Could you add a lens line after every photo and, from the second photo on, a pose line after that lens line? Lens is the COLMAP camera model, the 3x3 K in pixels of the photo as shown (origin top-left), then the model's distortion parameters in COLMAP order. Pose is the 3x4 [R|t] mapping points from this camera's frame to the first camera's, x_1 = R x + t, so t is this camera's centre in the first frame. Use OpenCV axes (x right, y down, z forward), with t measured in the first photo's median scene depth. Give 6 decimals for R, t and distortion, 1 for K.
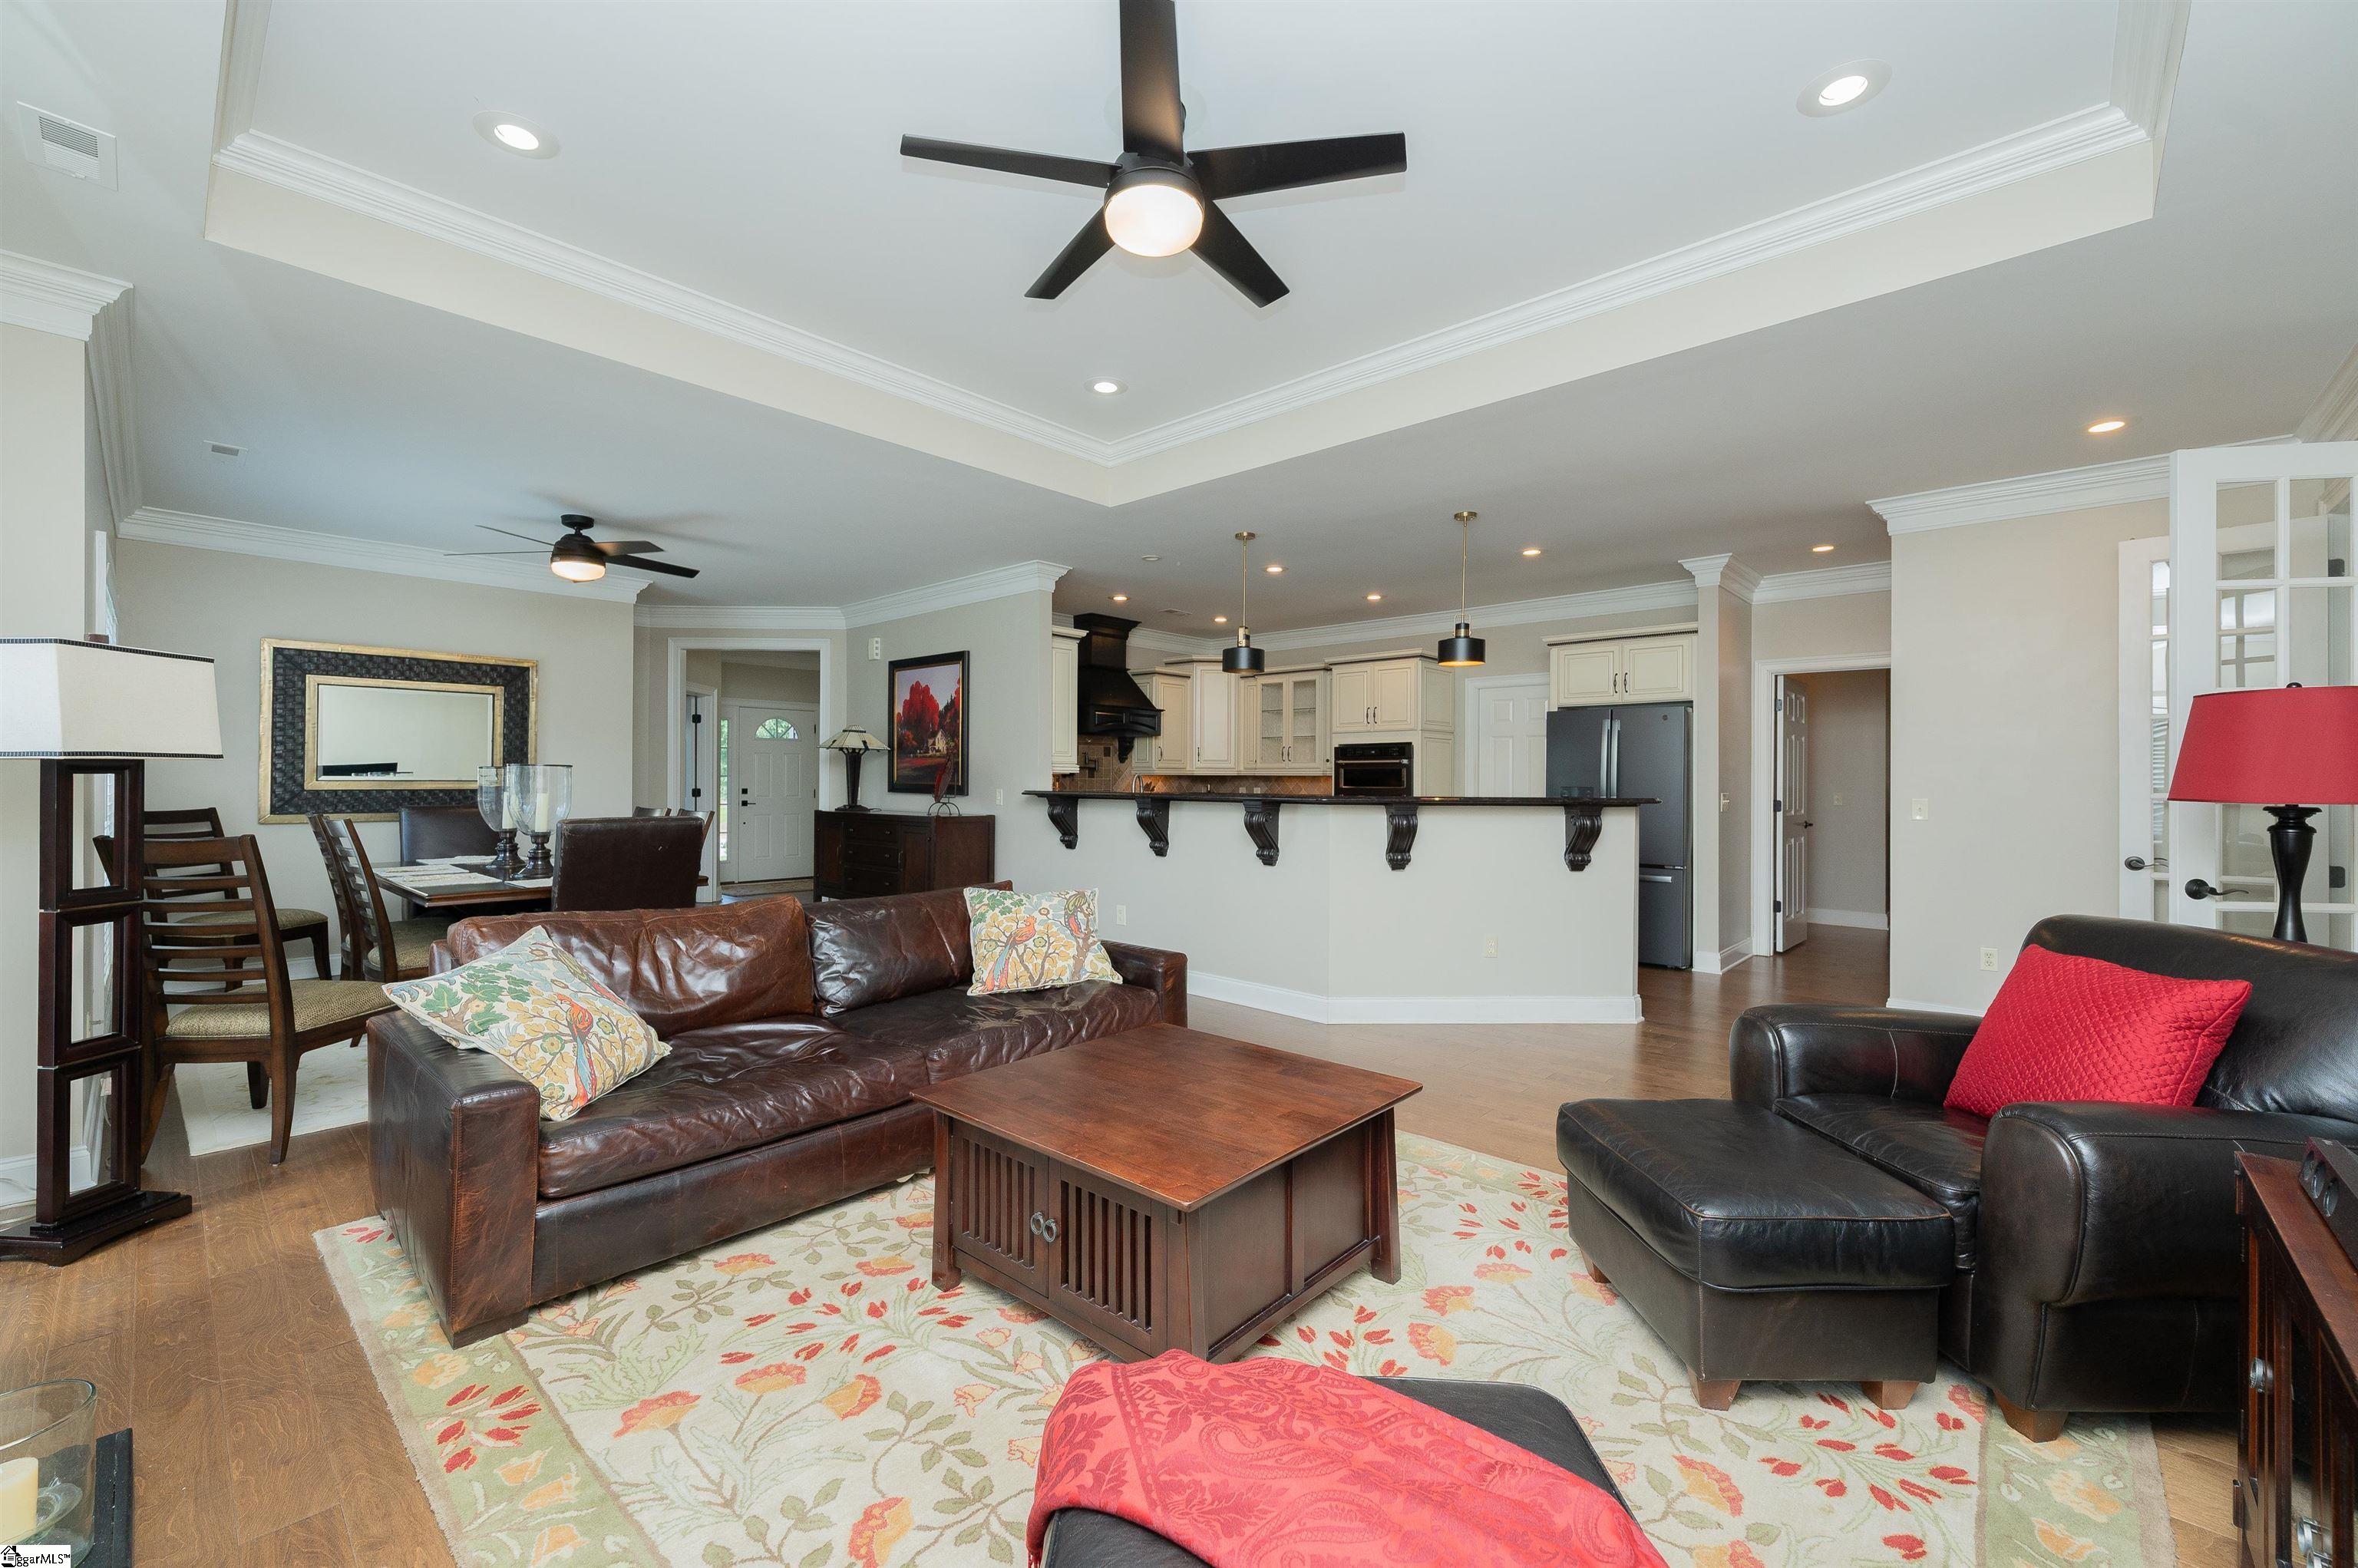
lens RADIAL K [[941.4, 0, 1193.6], [0, 941.4, 778.8], [0, 0, 1]] dist [0.002247, 0.000017]
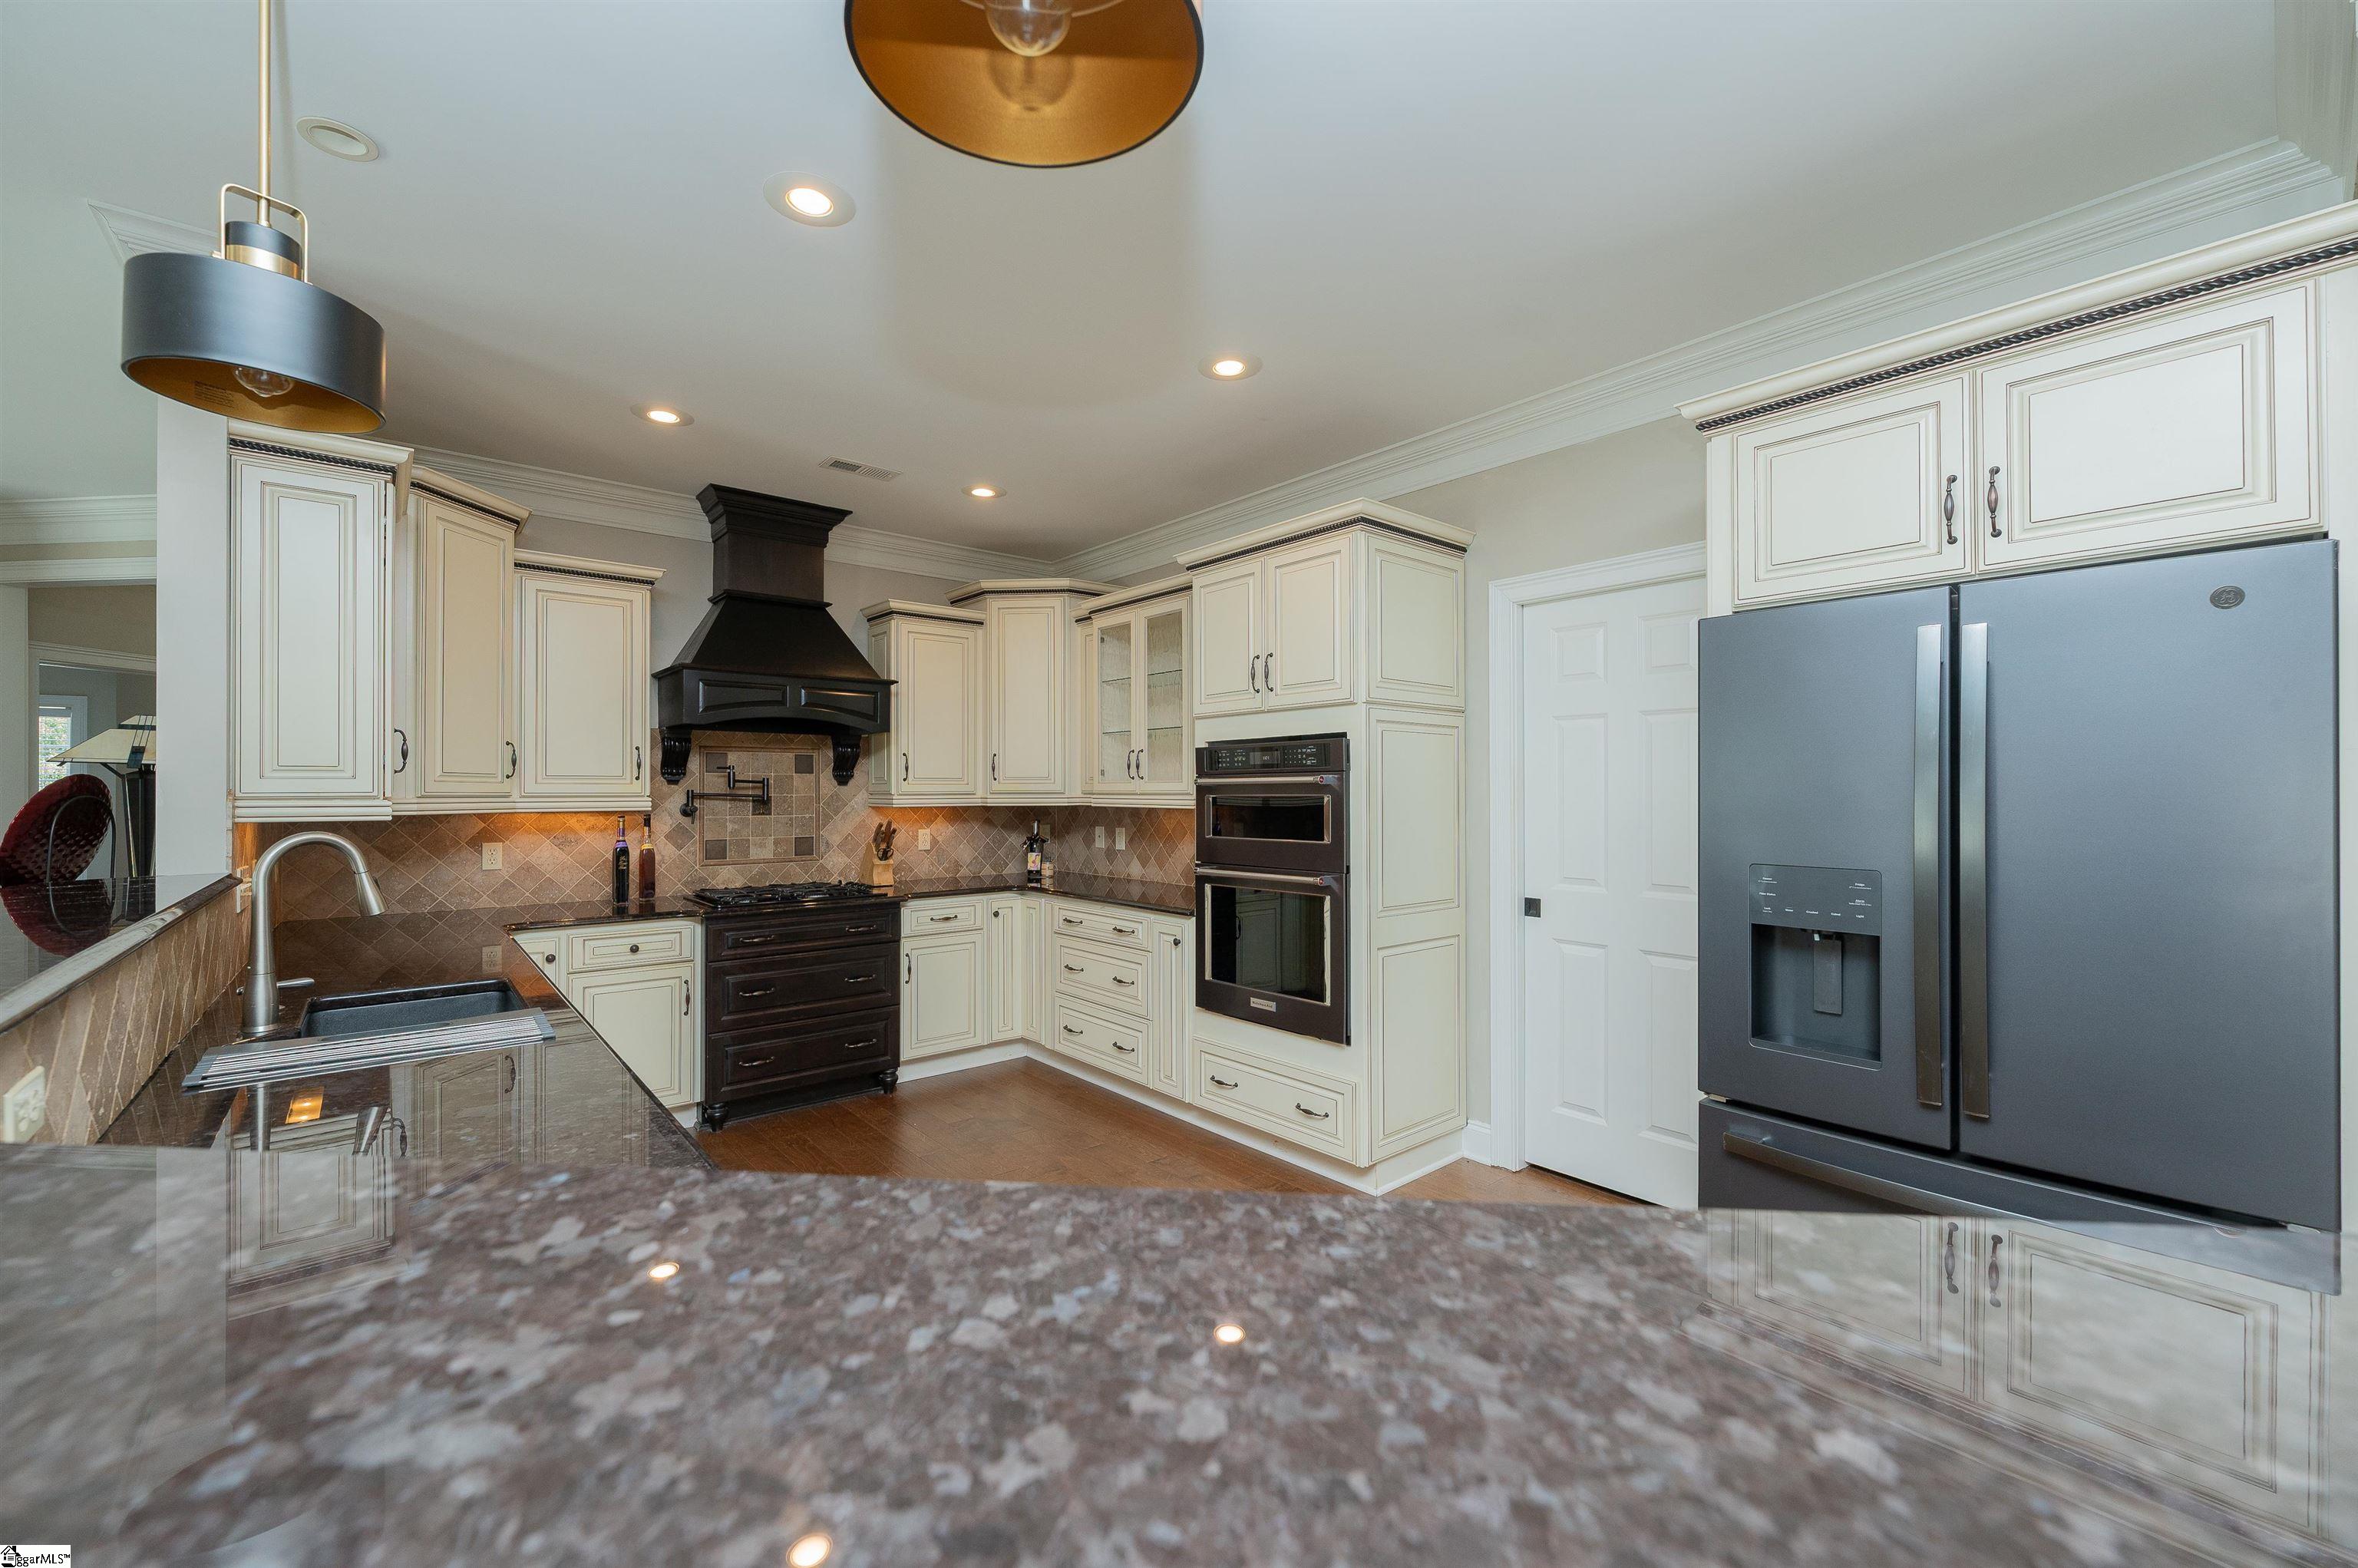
lens RADIAL K [[941.4, 0, 1160.8], [0, 941.4, 789.8], [0, 0, 1]] dist [0.002247, 0.000017]
pose [[0.987799, -0.007924, -0.155533, 0.192845], [0.007742, 0.999968, -0.001780, -0.012310], [0.155542, 0.000554, 0.987829, 0.517250]]
